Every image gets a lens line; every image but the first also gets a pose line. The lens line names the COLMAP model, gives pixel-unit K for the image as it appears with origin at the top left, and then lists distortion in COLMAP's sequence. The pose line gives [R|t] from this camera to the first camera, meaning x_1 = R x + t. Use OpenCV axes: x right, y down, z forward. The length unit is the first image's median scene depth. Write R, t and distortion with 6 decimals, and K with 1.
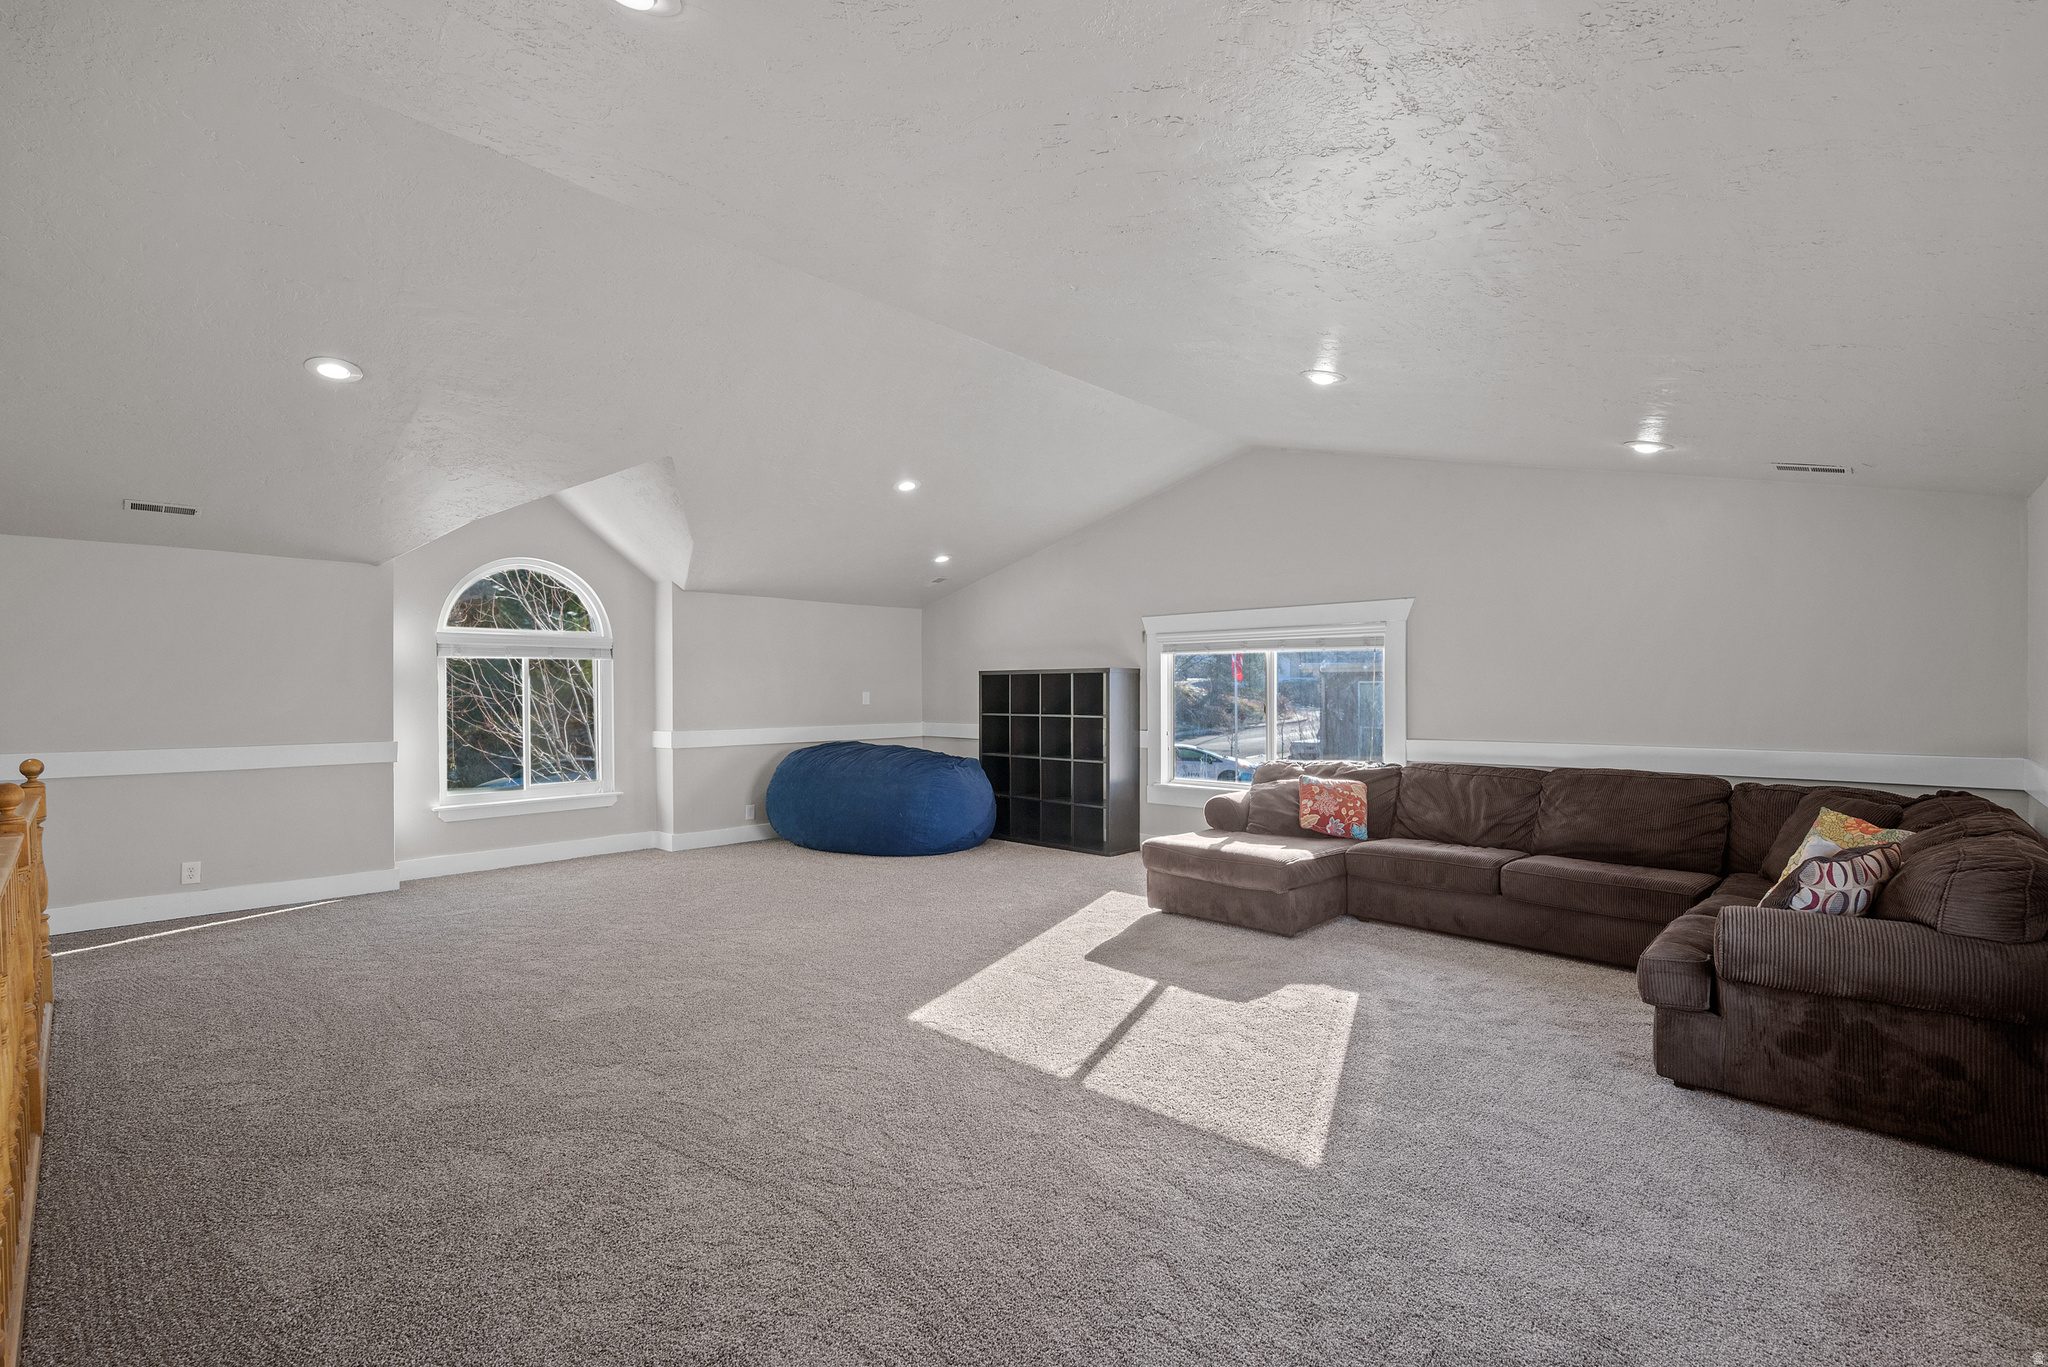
lens RADIAL K [[893.5, 0, 1024.0], [0, 893.5, 683.5], [0, 0, 1]] dist [0.000609, 0.000044]
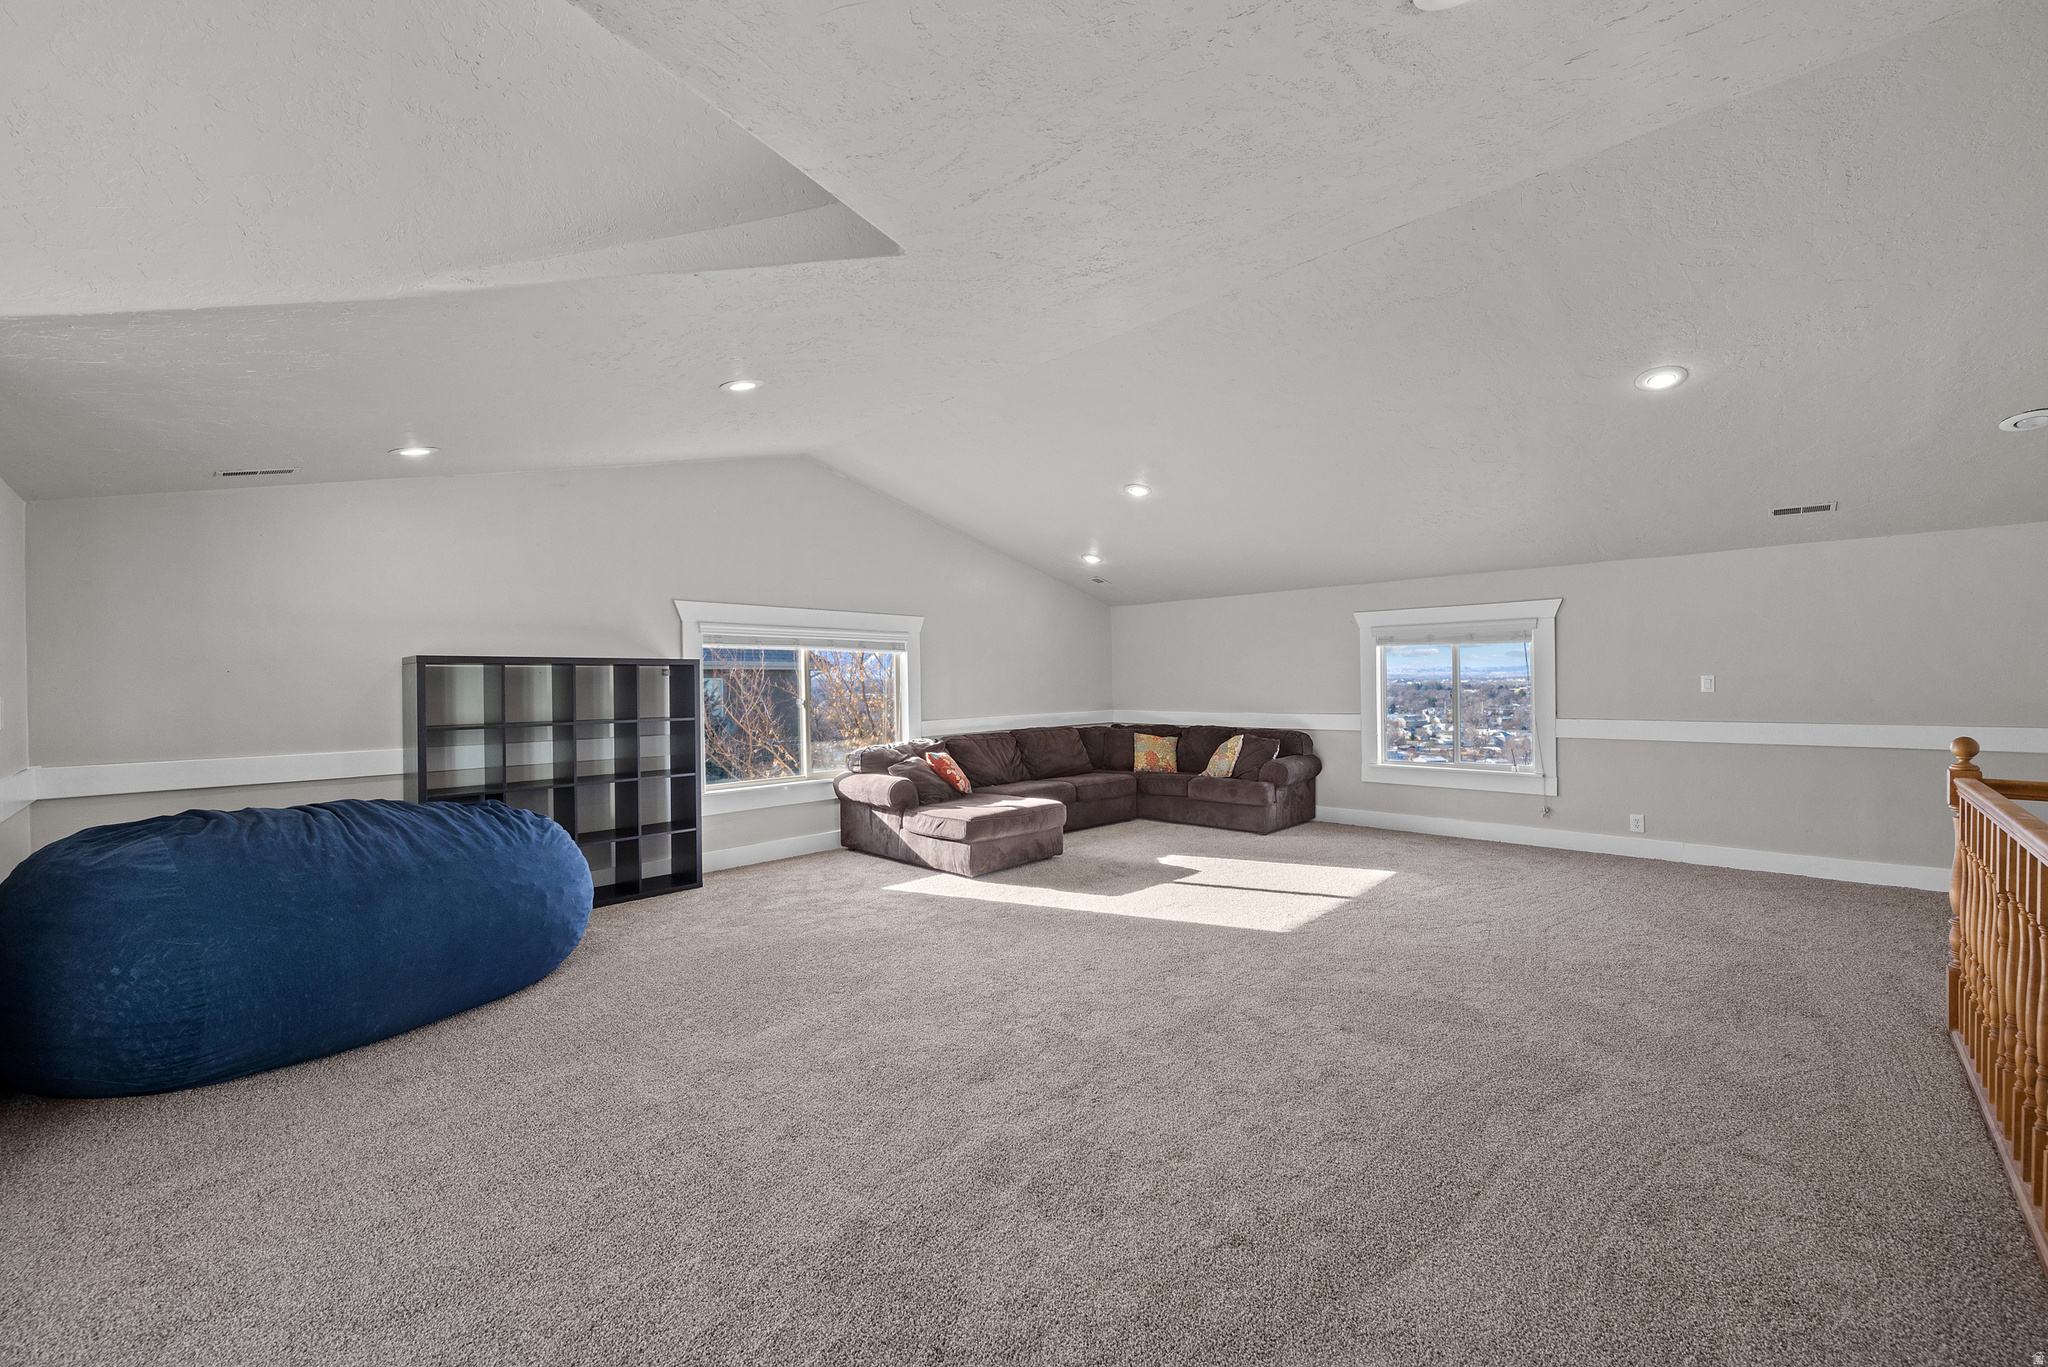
lens RADIAL K [[814.5, 0, 1022.5], [0, 814.5, 692.8], [0, 0, 1]] dist [-0.001066, -0.000056]
pose [[-0.001756, -0.010918, 0.999939, -0.758494], [-0.001105, 0.999940, 0.010916, 0.005728], [-0.999998, -0.001086, -0.001768, 0.795354]]
